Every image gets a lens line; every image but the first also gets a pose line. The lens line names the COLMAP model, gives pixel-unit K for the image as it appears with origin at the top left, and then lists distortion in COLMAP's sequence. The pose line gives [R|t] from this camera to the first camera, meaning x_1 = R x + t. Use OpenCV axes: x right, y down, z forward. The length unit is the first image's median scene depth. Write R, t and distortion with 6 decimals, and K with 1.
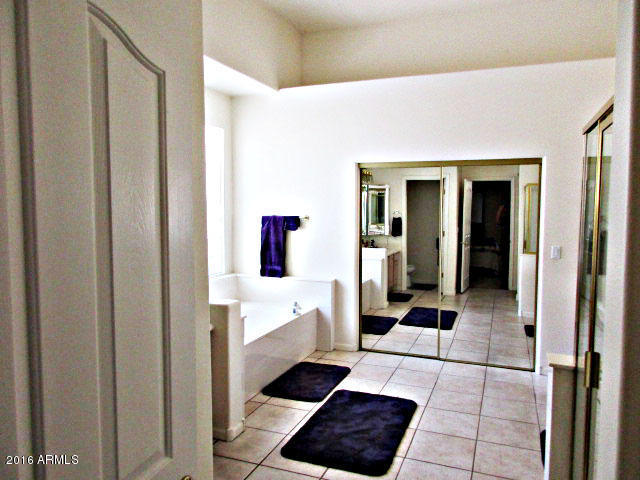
lens RADIAL K [[481.1, 0, 320.0], [0, 481.1, 240.0], [0, 0, 1]] dist [0.002418, -0.000597]
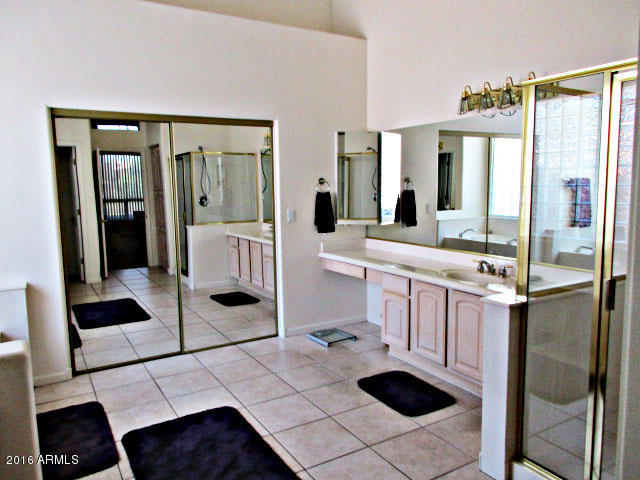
lens RADIAL K [[481.1, 0, 320.0], [0, 481.1, 240.0], [0, 0, 1]] dist [0.002418, -0.000597]
pose [[0.605893, -0.111090, 0.787752, -0.286087], [0.075975, 0.993756, 0.081705, -0.001042], [-0.791910, 0.010345, 0.610550, 0.330959]]
